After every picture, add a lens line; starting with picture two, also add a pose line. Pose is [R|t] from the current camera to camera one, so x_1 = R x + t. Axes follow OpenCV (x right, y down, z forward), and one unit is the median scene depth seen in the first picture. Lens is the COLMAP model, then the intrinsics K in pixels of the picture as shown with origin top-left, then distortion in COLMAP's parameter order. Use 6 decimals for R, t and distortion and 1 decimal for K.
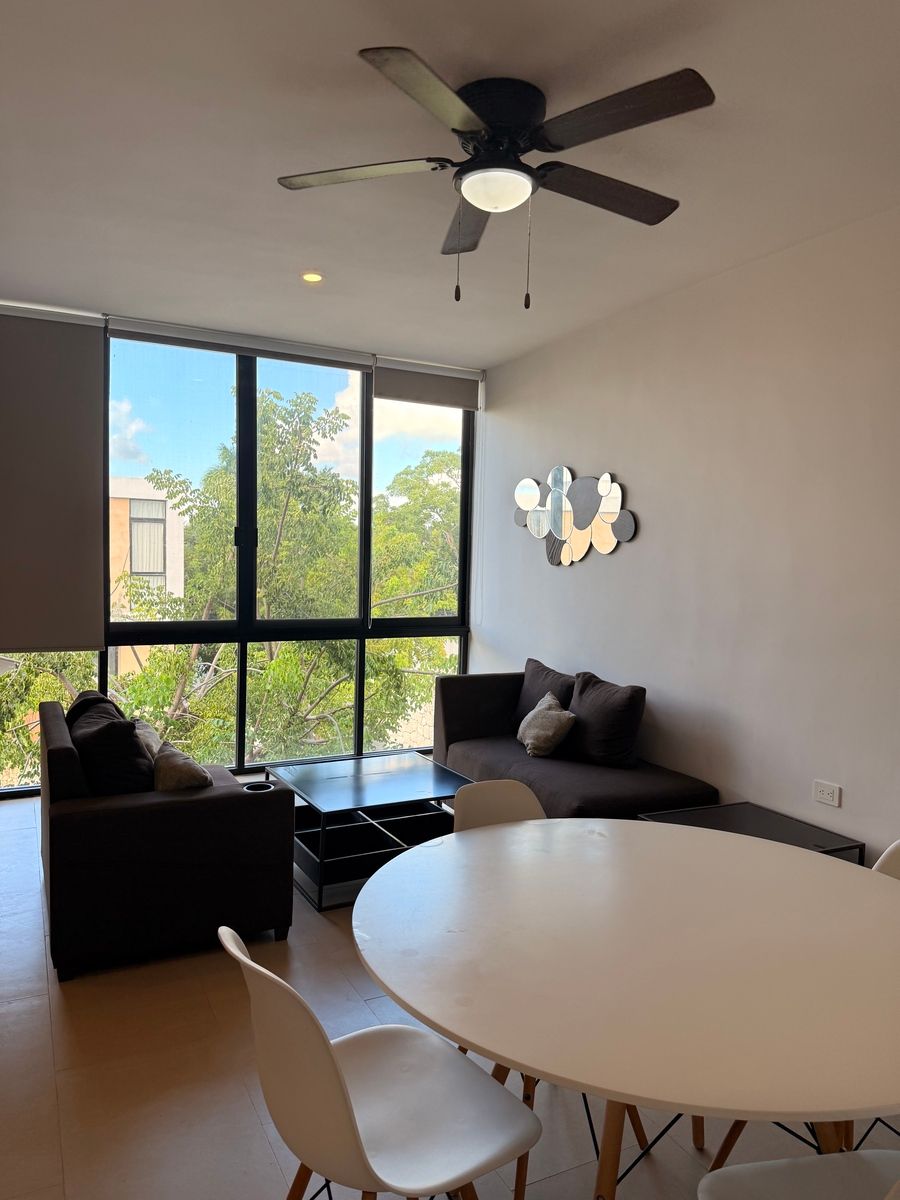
lens RADIAL K [[840.0, 0, 455.5], [0, 840.0, 607.3], [0, 0, 1]] dist [0.039934, -0.033402]
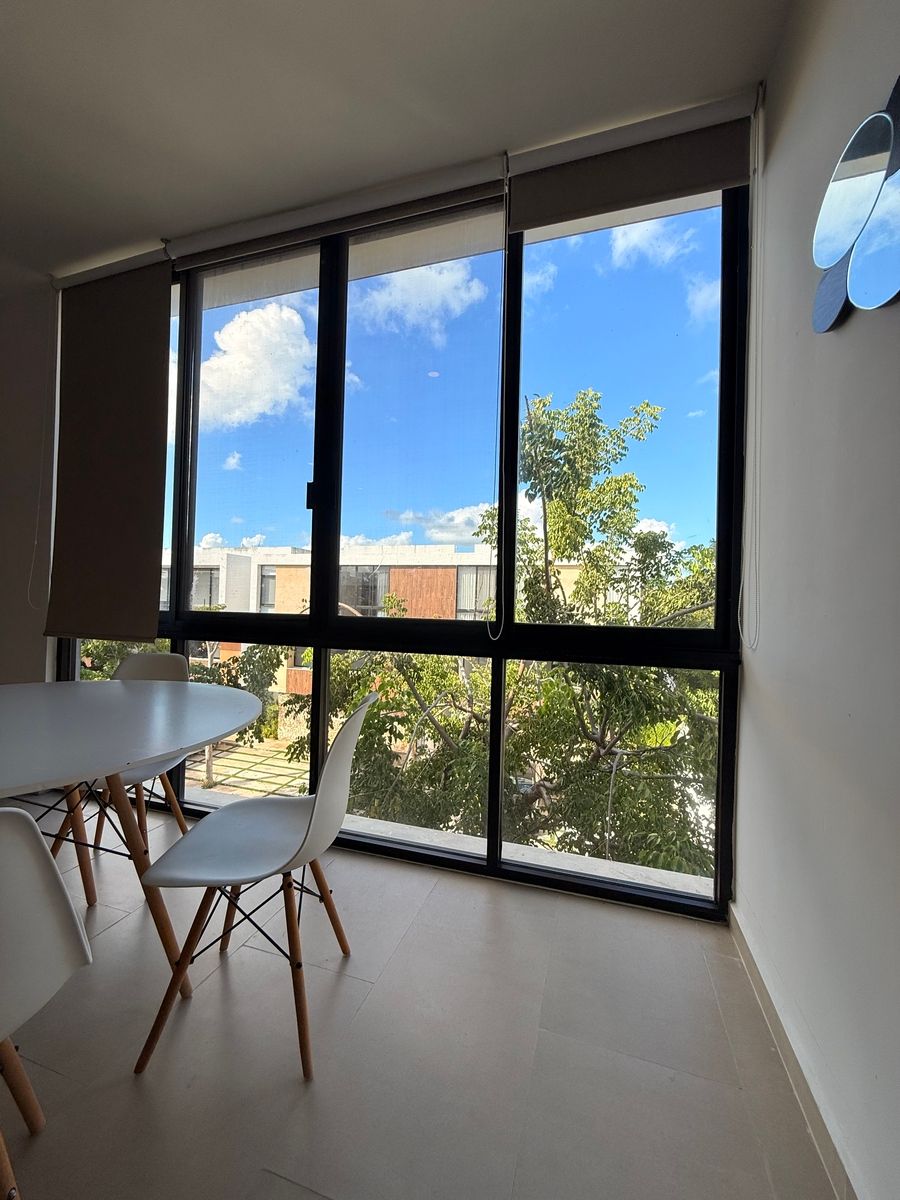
lens RADIAL K [[478.2, 0, 453.8], [0, 478.2, 597.8], [0, 0, 1]] dist [0.000037, -0.000445]
pose [[0.708684, -0.015479, -0.705356, 0.116454], [-0.052842, 0.995787, -0.074943, 0.027557], [0.703545, 0.090384, 0.704880, 0.886289]]
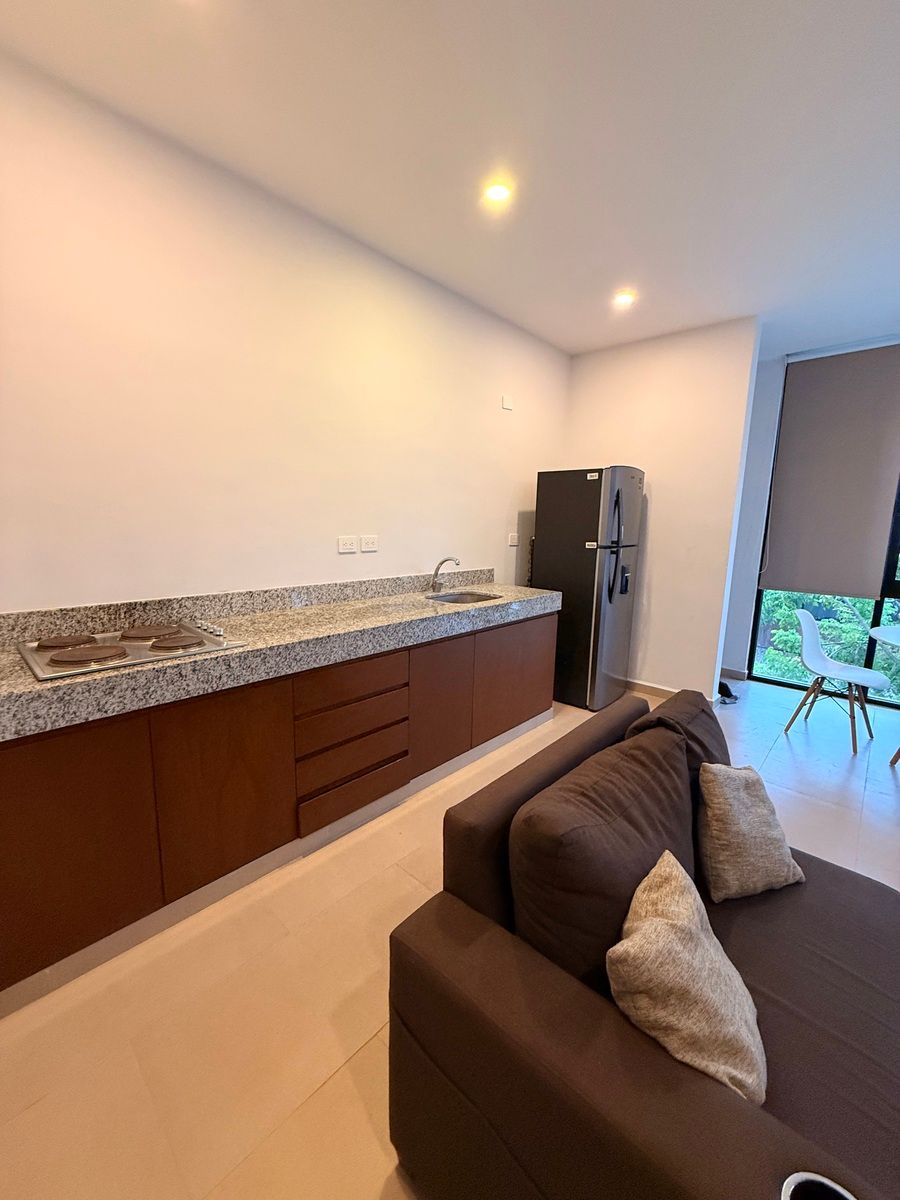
lens RADIAL K [[478.2, 0, 448.6], [0, 478.2, 597.8], [0, 0, 1]] dist [0.000037, -0.000445]
pose [[0.337116, 0.136499, -0.931515, 0.049963], [-0.070039, 0.990328, 0.119770, 0.005705], [0.938854, 0.024866, 0.343415, 0.122045]]
